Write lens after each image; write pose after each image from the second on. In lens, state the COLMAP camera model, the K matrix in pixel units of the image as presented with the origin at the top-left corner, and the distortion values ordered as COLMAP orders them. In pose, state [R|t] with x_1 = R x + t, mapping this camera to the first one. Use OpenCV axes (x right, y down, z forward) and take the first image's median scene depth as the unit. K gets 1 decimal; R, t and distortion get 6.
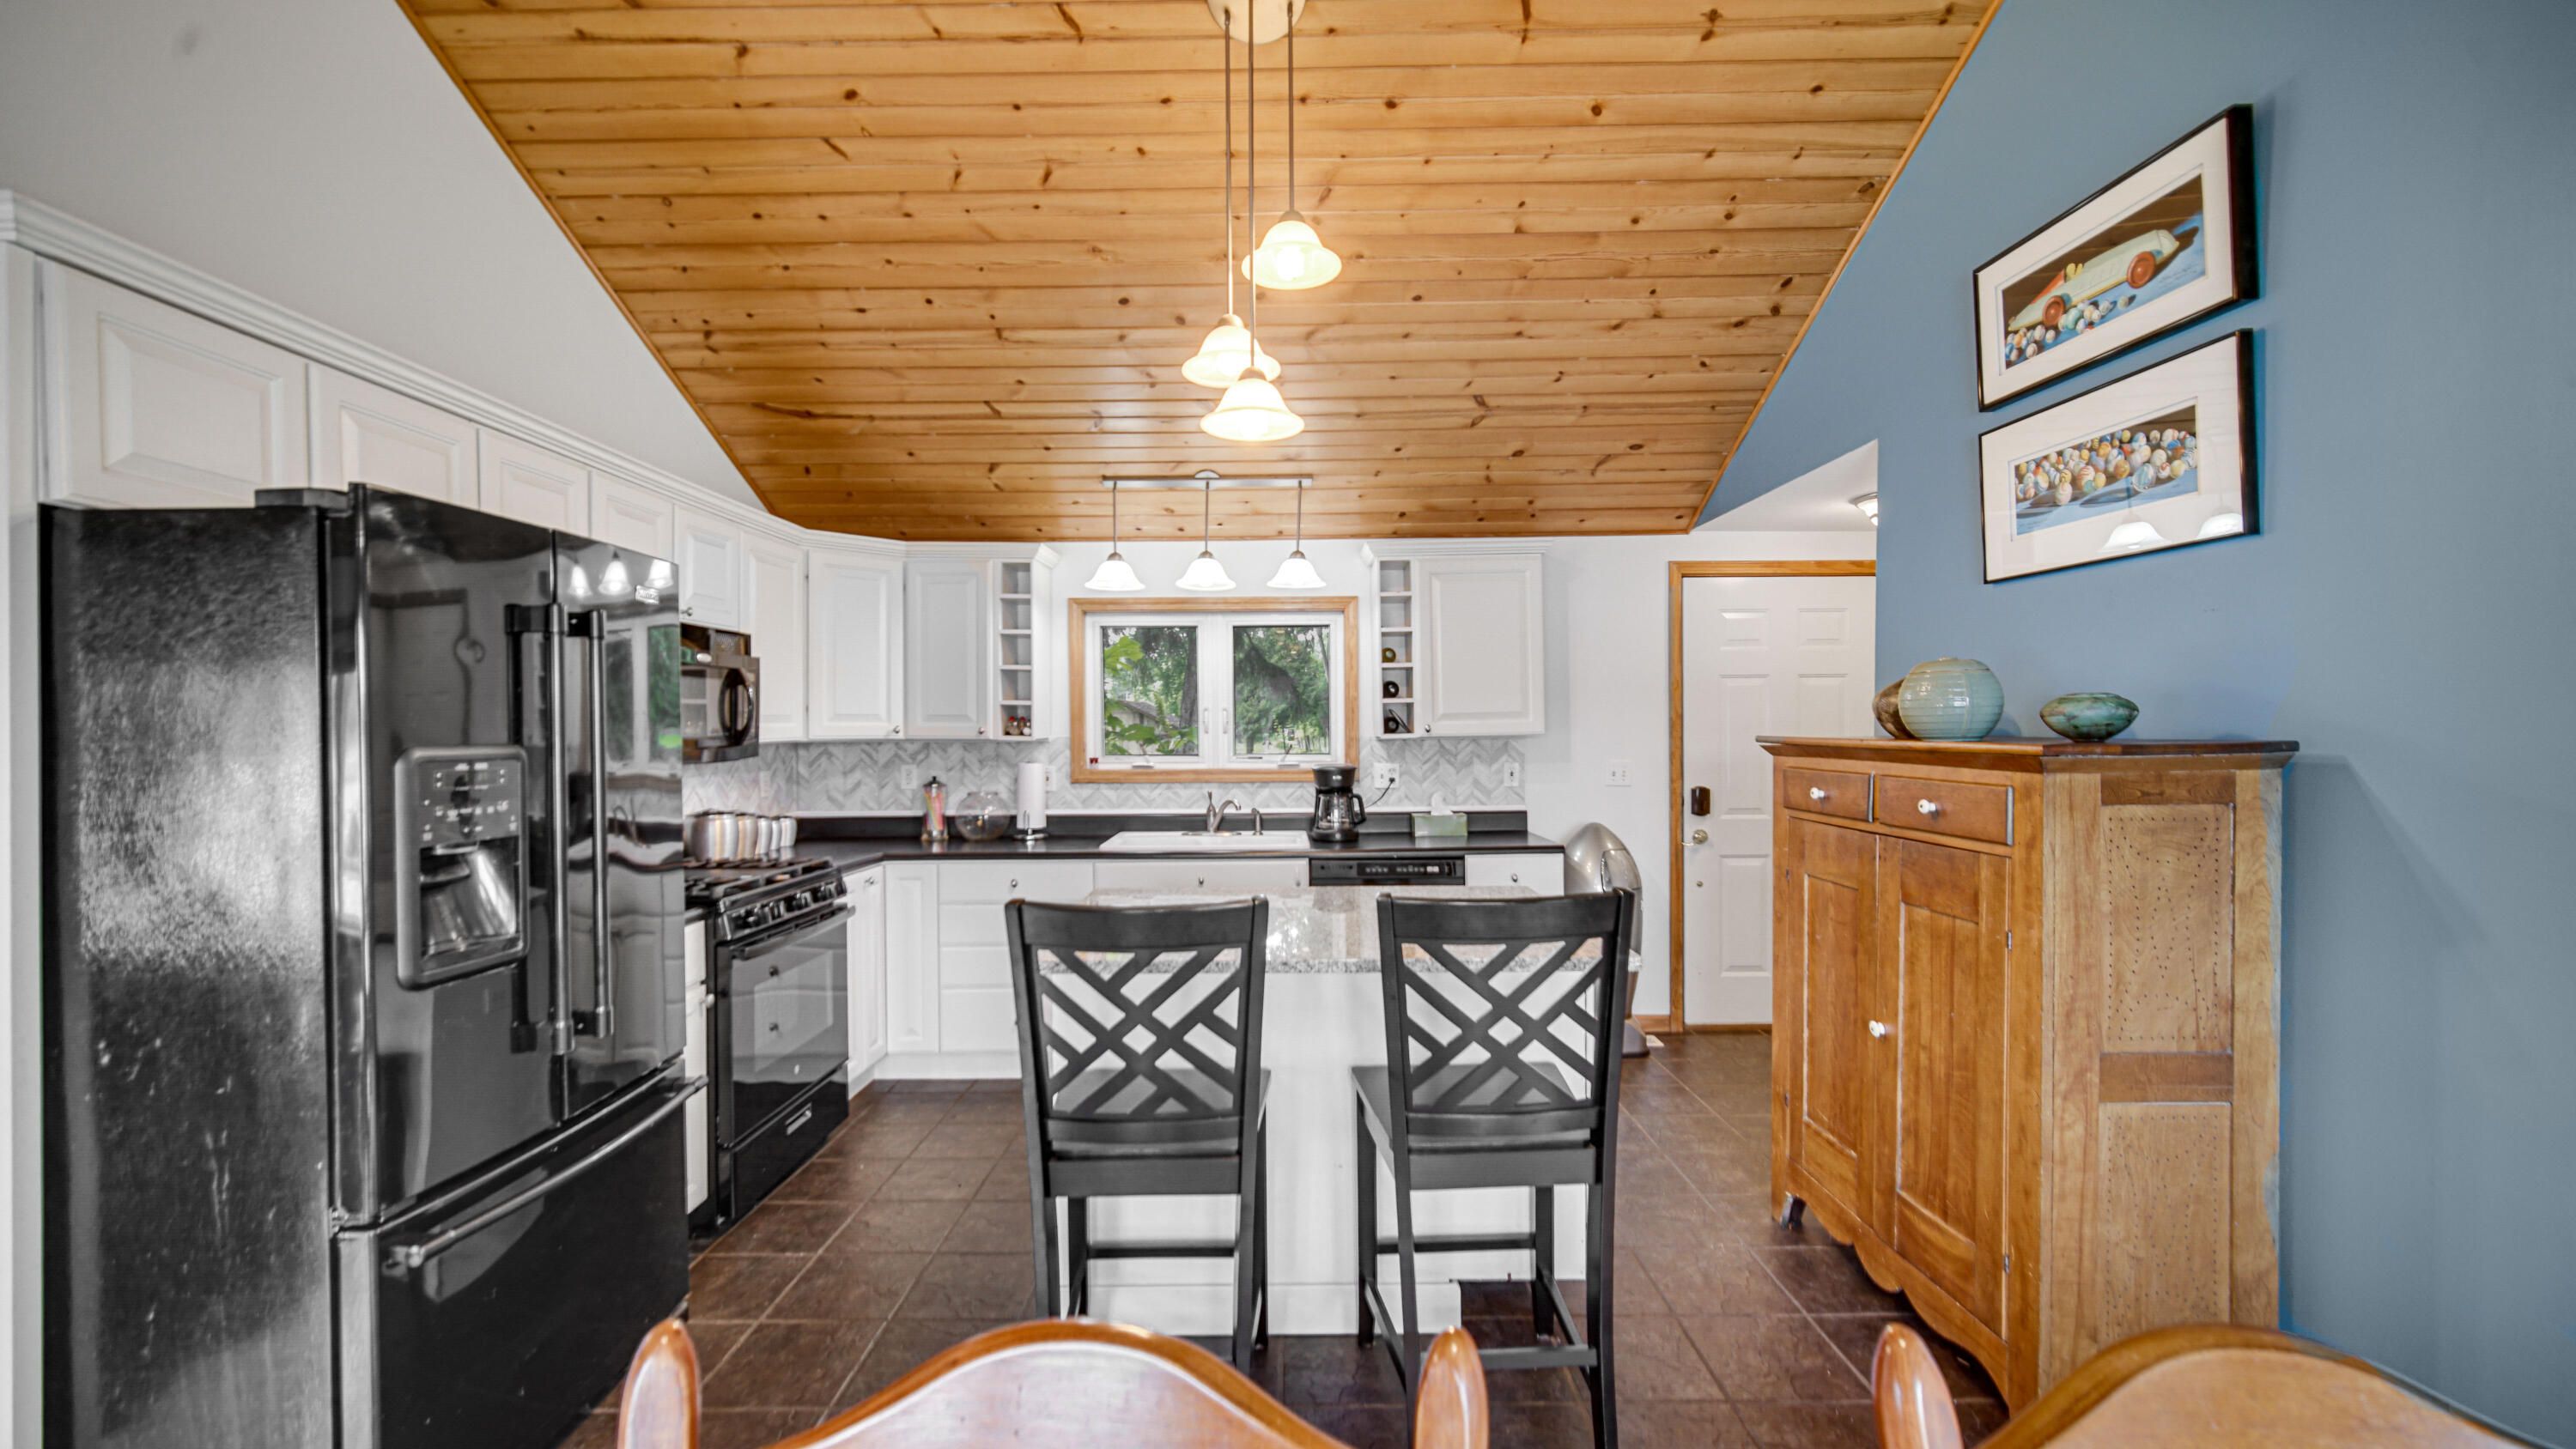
lens RADIAL K [[1030.3, 0, 1286.7], [0, 1030.3, 735.2], [0, 0, 1]] dist [-0.000531, -0.000351]
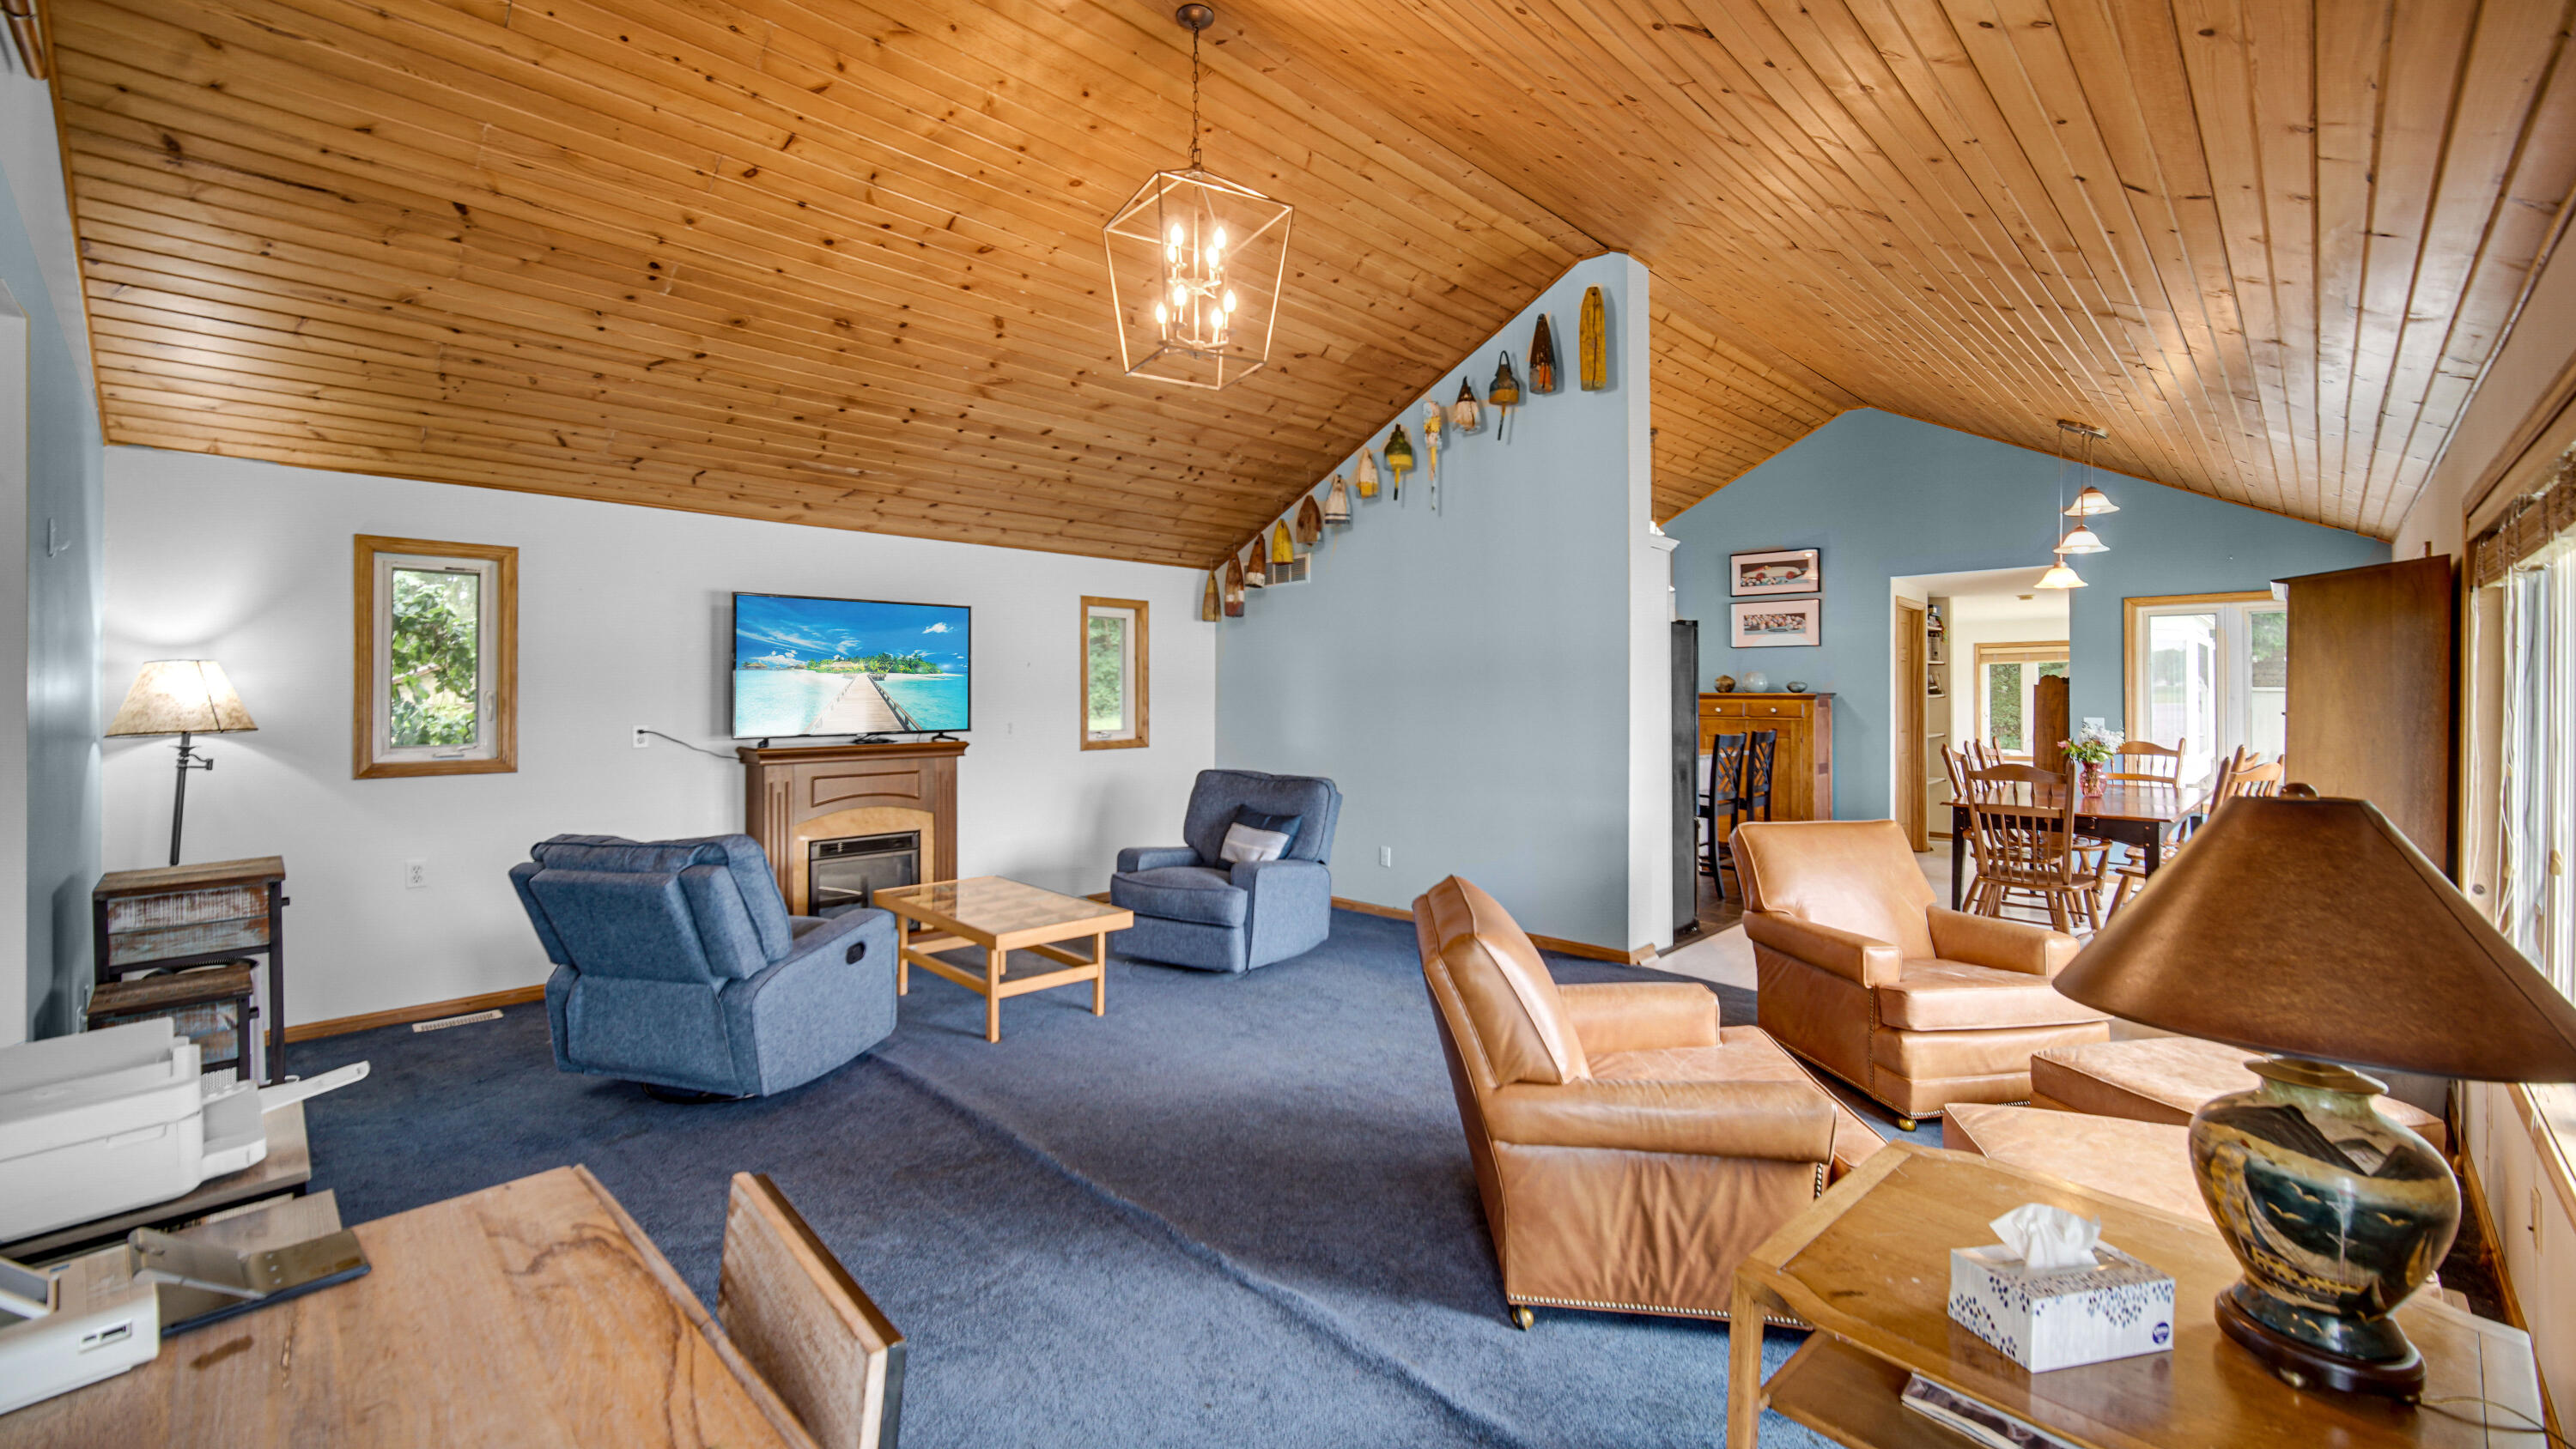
lens RADIAL K [[1071.9, 0, 1305.7], [0, 1071.9, 691.0], [0, 0, 1]] dist [0.000138, -0.000195]
pose [[0.689516, 0.007726, 0.724230, -2.438375], [0.006793, 0.999830, -0.017133, 0.038409], [-0.724239, 0.016733, 0.689346, -0.350962]]
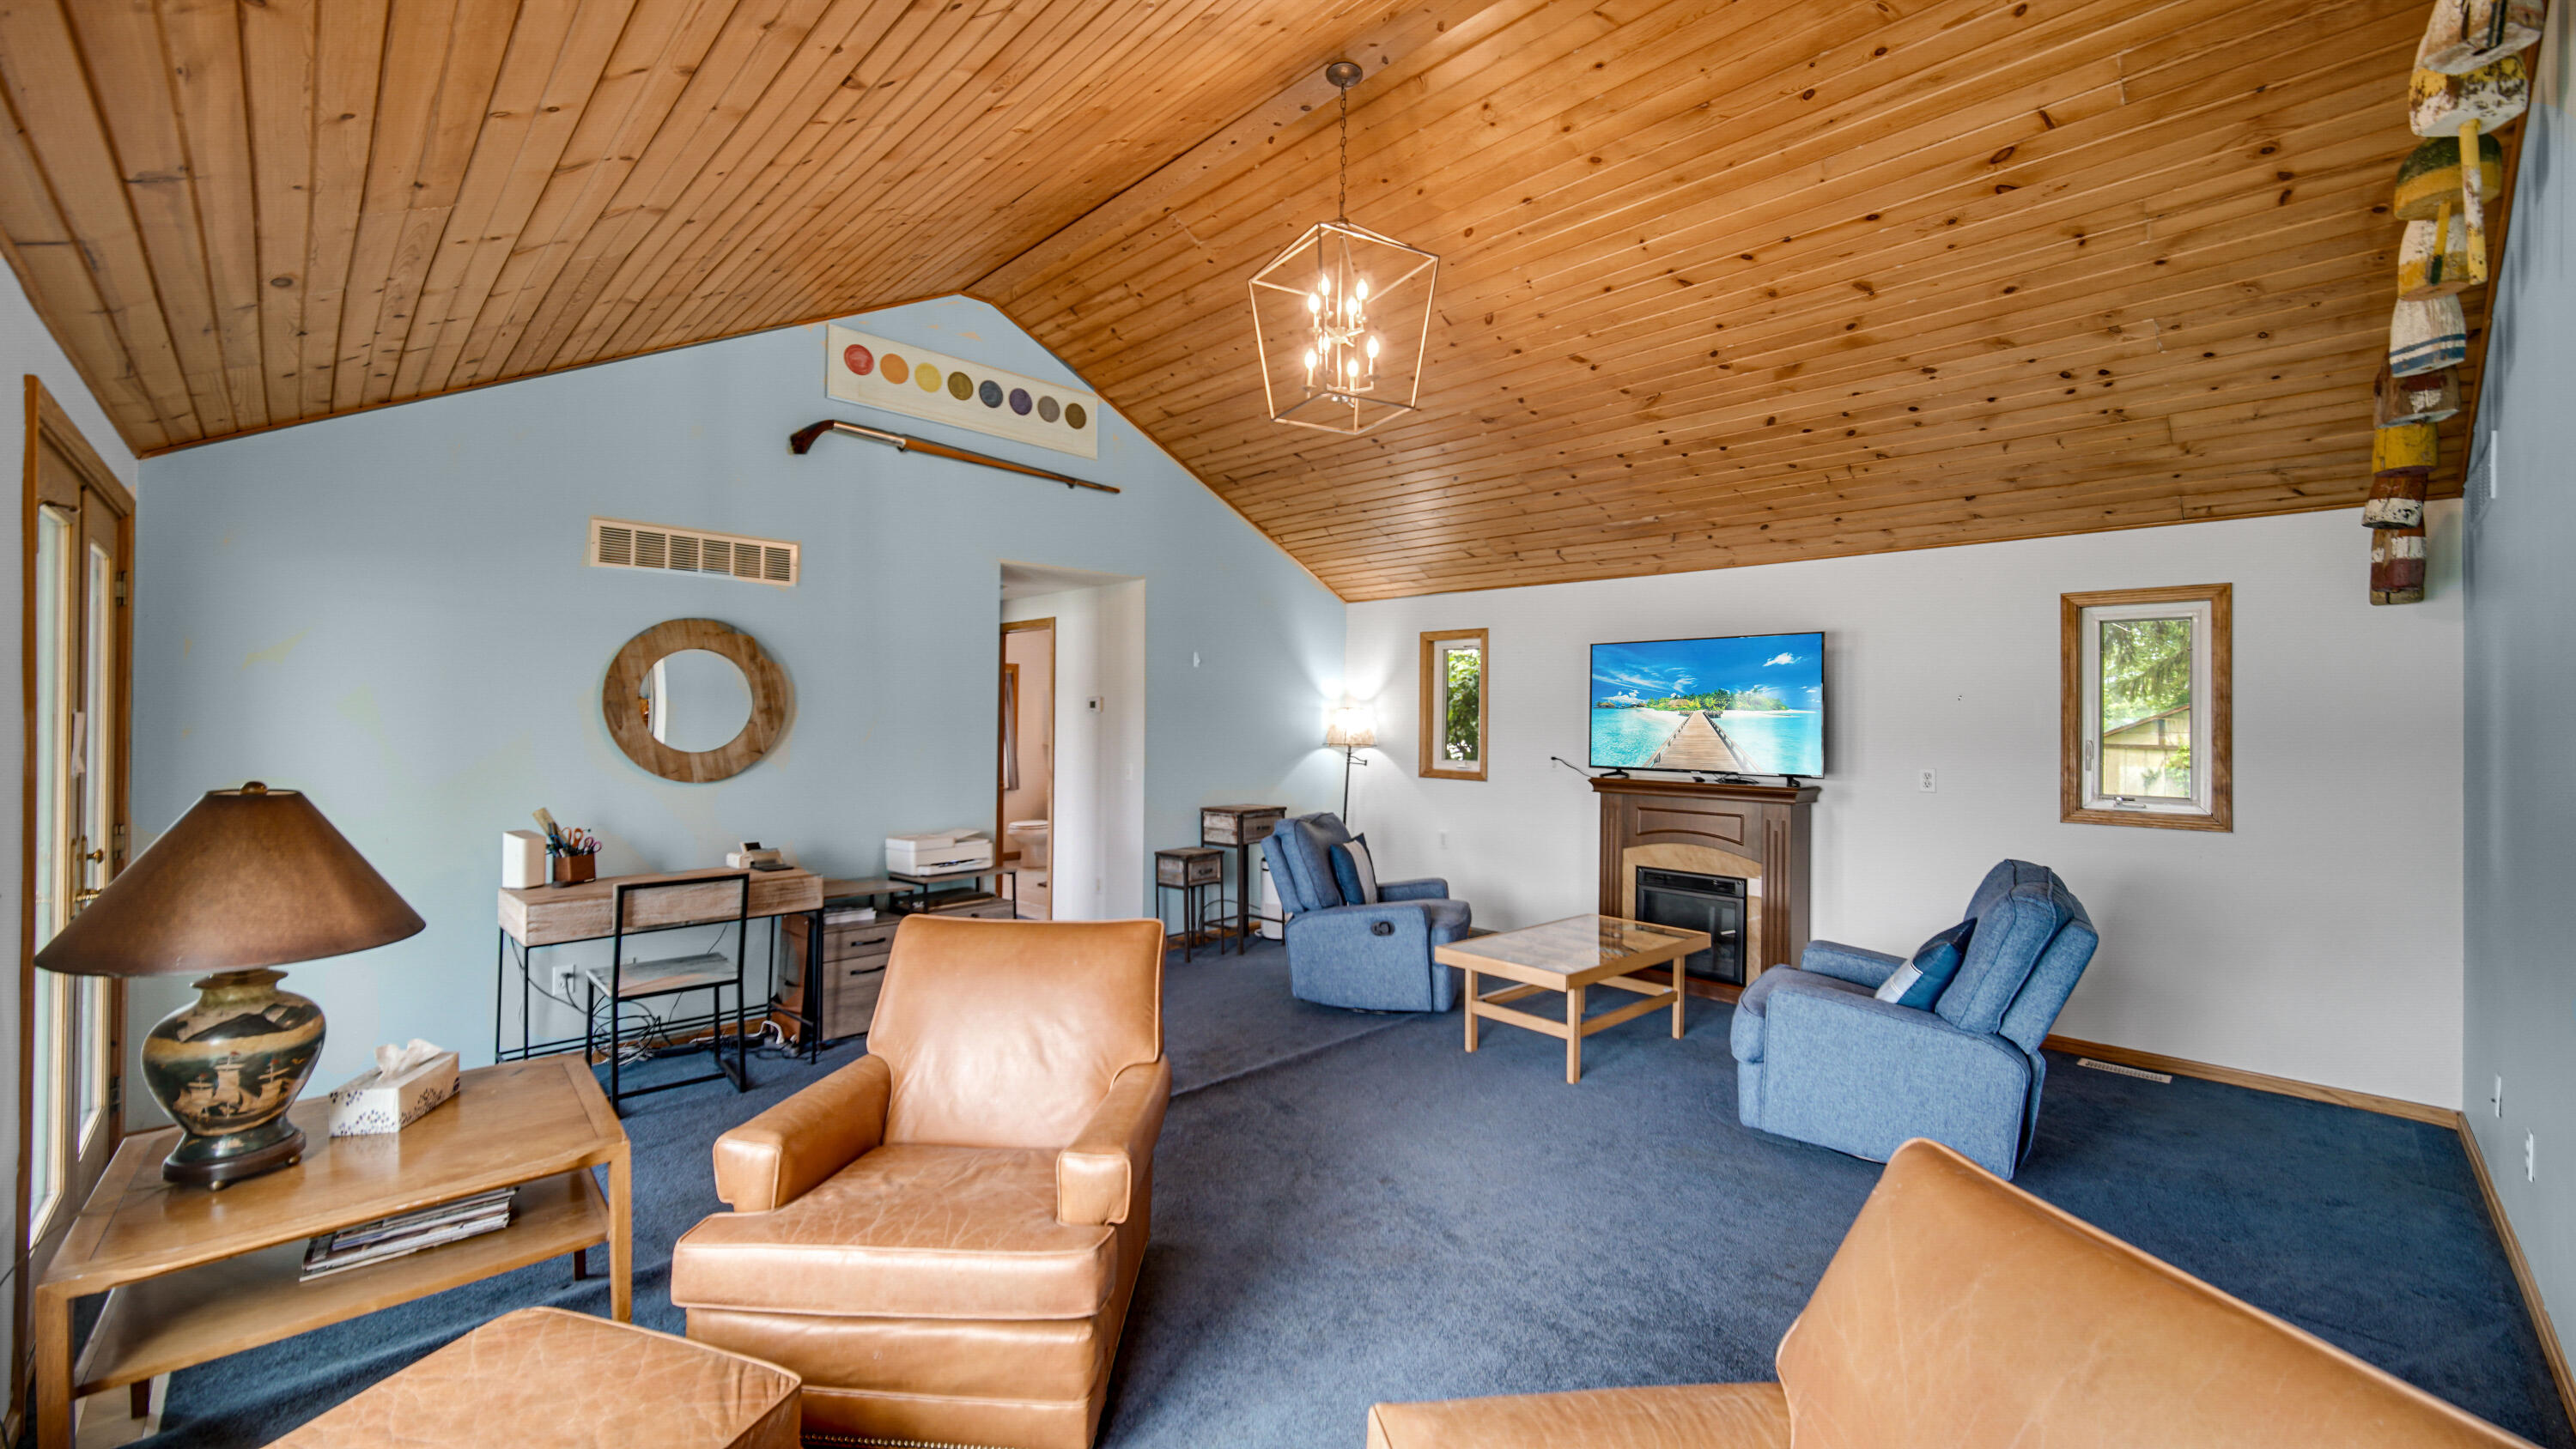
lens RADIAL K [[1016.8, 0, 1265.7], [0, 1016.8, 711.2], [0, 0, 1]] dist [-0.000158, -0.000422]
pose [[0.690999, 0.009283, -0.722796, -0.905567], [-0.027879, 0.999516, -0.013816, 0.017073], [0.722318, 0.029698, 0.690924, -0.285898]]
